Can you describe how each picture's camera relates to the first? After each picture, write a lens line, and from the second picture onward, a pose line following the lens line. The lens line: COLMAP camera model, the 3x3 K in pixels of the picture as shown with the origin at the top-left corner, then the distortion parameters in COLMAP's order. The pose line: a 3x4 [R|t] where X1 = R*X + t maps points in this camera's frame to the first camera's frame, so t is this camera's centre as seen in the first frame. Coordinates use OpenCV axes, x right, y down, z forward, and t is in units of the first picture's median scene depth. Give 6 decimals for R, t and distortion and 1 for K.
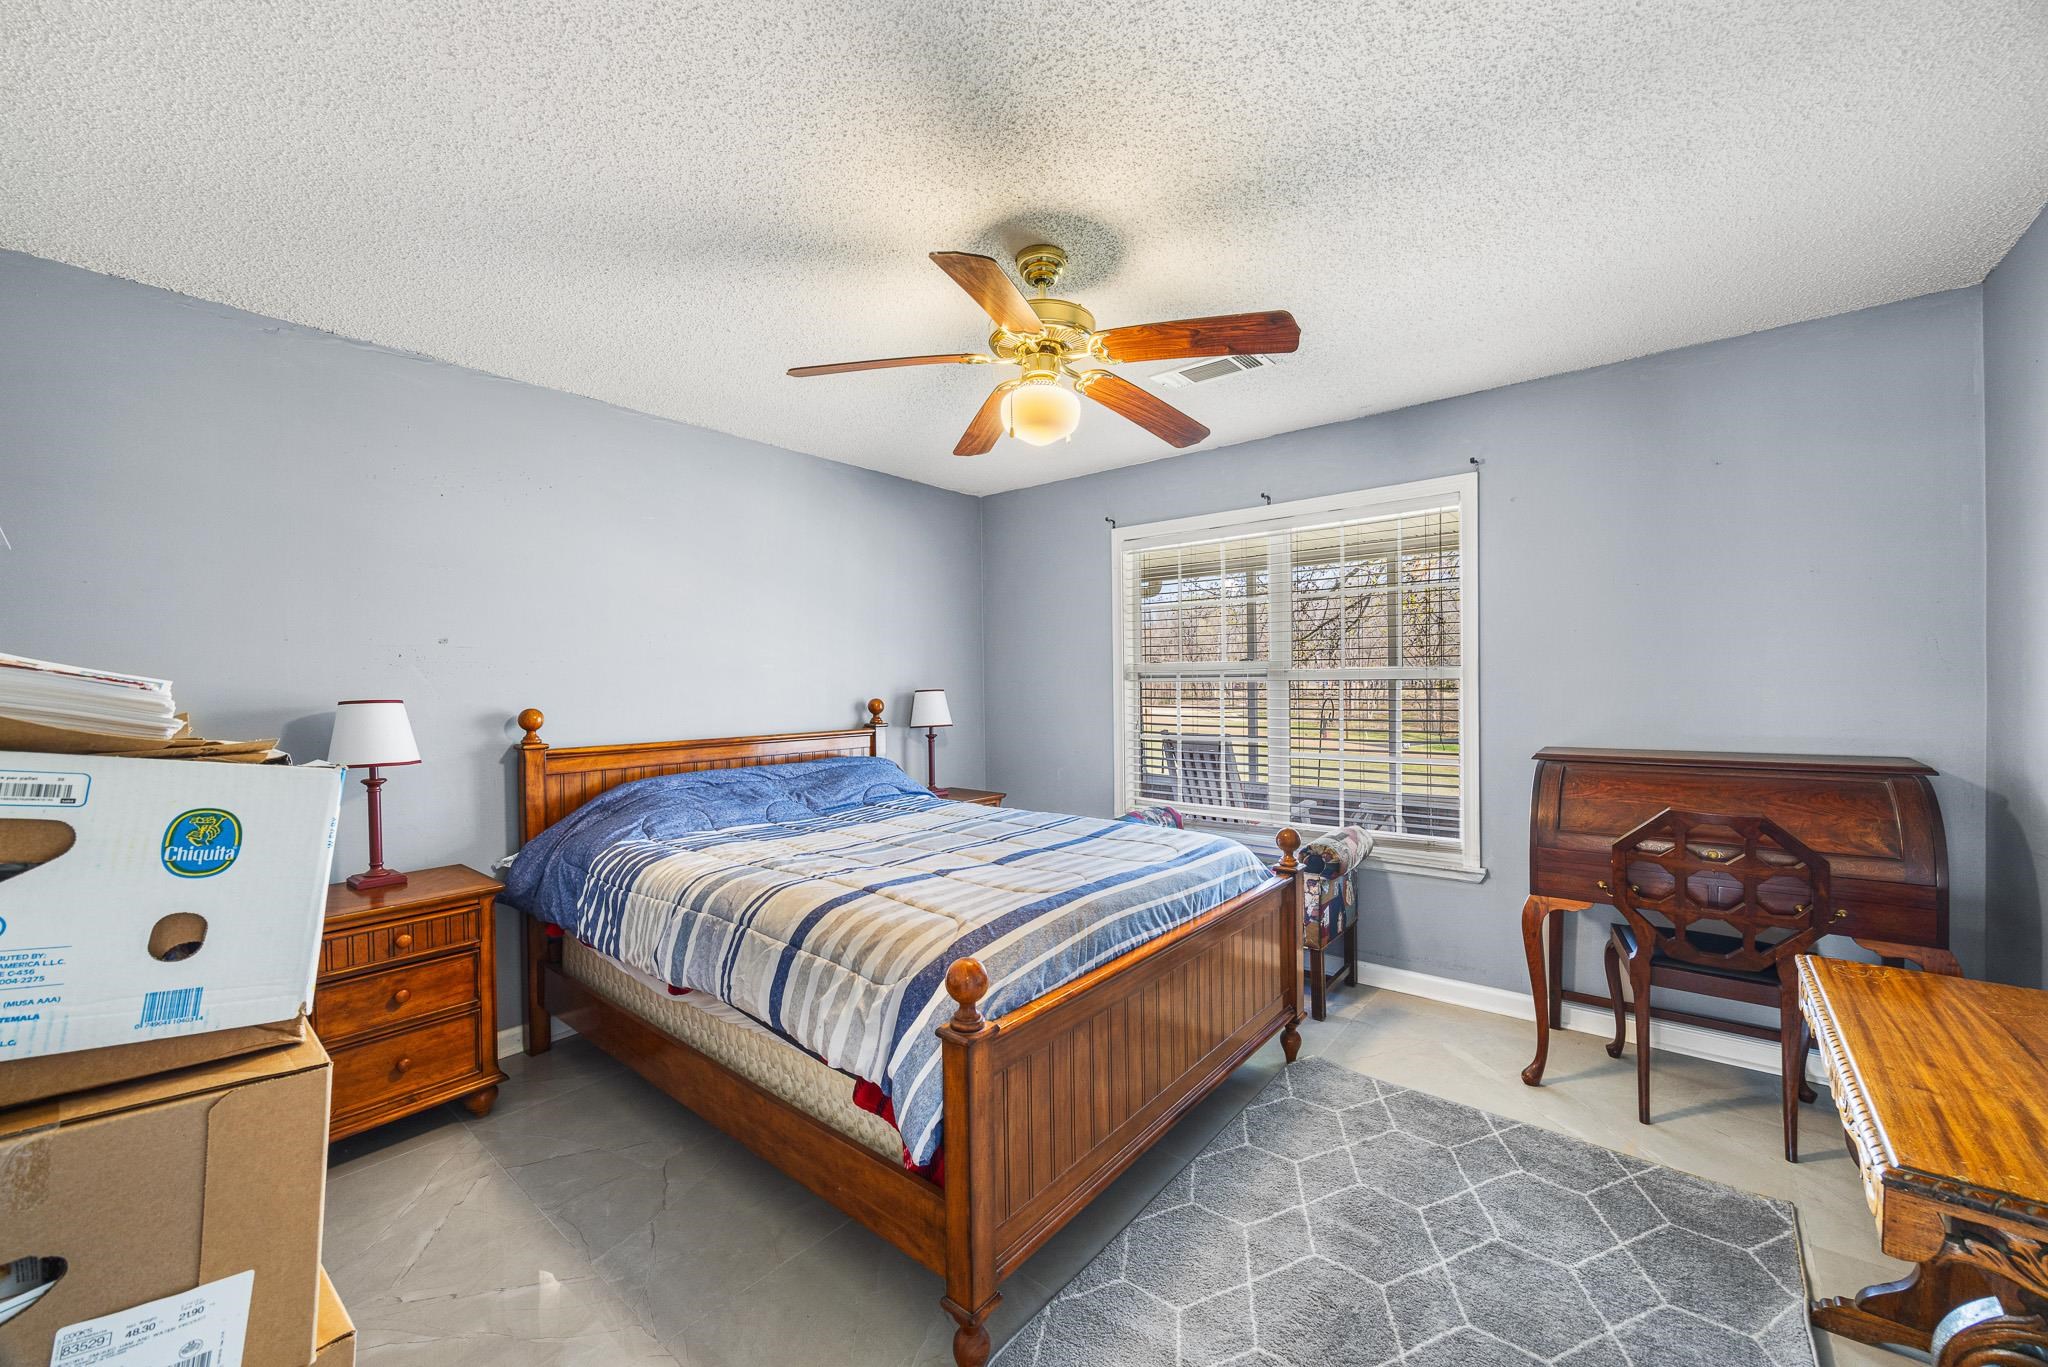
lens RADIAL K [[784.4, 0, 1024.0], [0, 784.4, 683.5], [0, 0, 1]] dist [-0.000618, 0.000292]
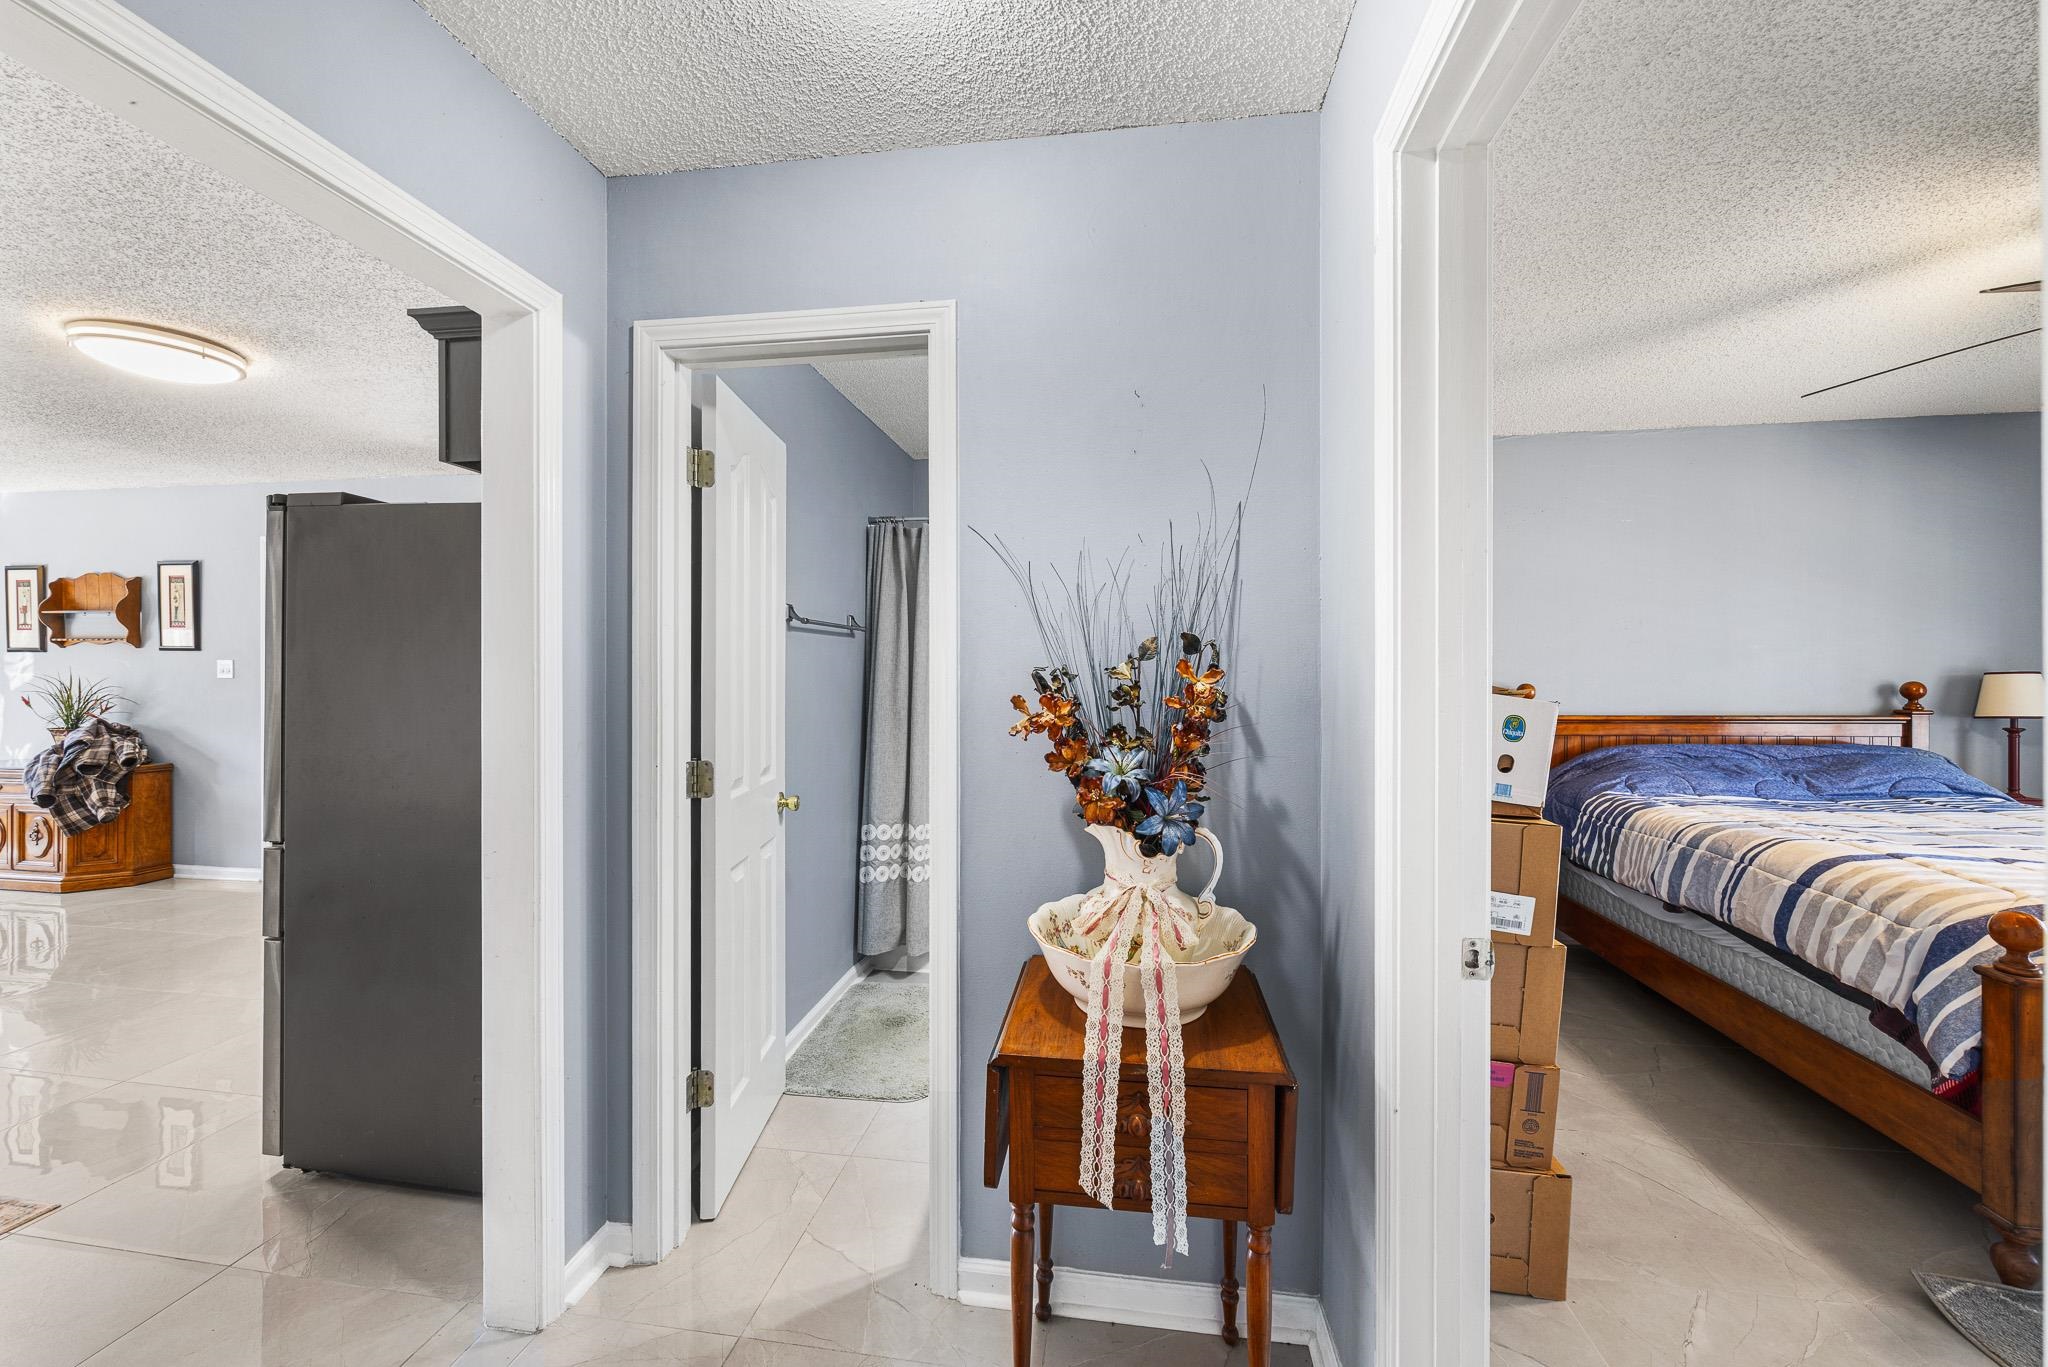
lens RADIAL K [[799.8, 0, 1017.5], [0, 799.8, 681.1], [0, 0, 1]] dist [-0.002000, -0.000377]
pose [[0.510092, 0.018089, -0.859930, 0.124627], [0.001383, 0.999760, 0.021851, -0.003737], [0.860119, -0.012336, 0.509944, -0.587145]]
